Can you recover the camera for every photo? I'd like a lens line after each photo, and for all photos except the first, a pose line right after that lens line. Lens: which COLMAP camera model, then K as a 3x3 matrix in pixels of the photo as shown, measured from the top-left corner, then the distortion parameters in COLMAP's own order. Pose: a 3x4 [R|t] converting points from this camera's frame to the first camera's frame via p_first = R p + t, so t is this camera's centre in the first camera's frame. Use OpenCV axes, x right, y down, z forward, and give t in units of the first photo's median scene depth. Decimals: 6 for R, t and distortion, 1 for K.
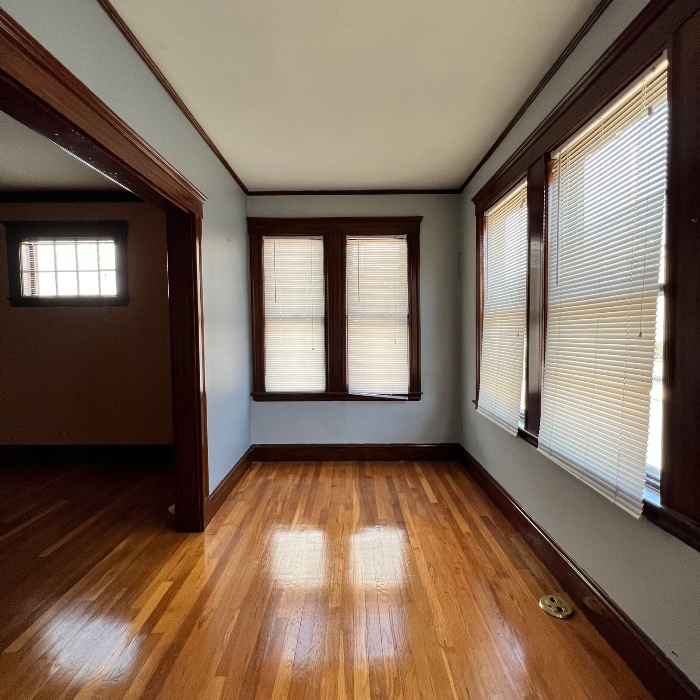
lens RADIAL K [[376.3, 0, 350.0], [0, 376.3, 350.0], [0, 0, 1]] dist [0.003021, 0.000964]
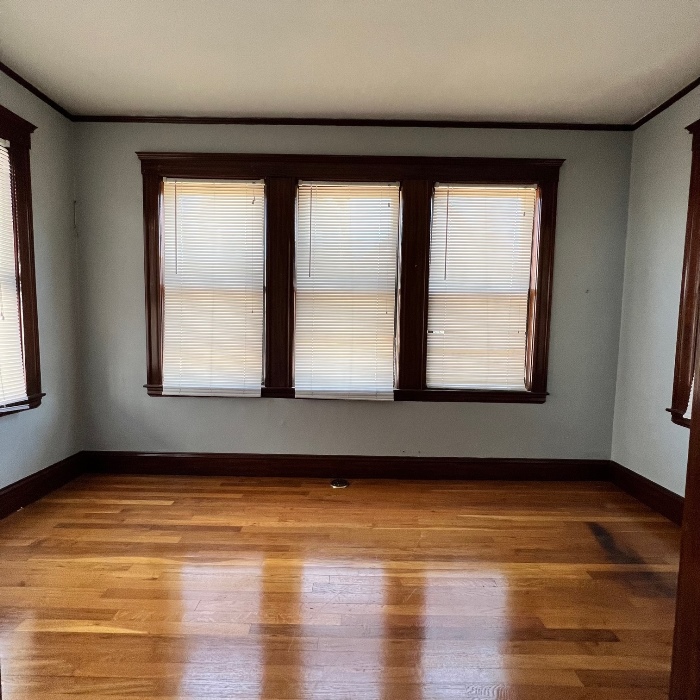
lens RADIAL K [[376.3, 0, 350.0], [0, 376.3, 350.0], [0, 0, 1]] dist [0.003021, 0.000964]
pose [[-0.001682, -0.063381, 0.997988, -0.643490], [0.032475, 0.997460, 0.063403, 0.013171], [-0.999471, 0.032516, 0.000380, 0.602890]]
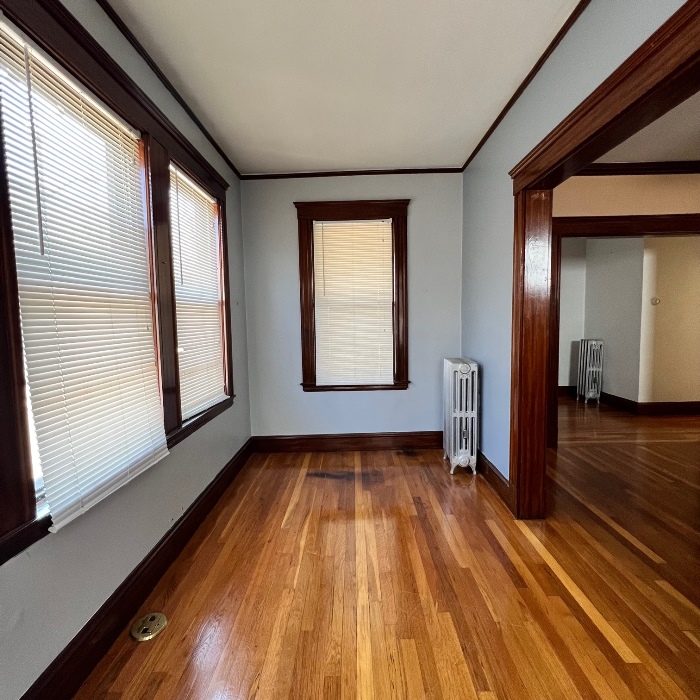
lens RADIAL K [[376.3, 0, 350.0], [0, 376.3, 350.0], [0, 0, 1]] dist [0.003021, 0.000964]
pose [[-0.999460, 0.032822, -0.001785, 0.023912], [0.032316, 0.991082, 0.129276, -0.056849], [0.006012, 0.129149, -0.991607, 1.174151]]
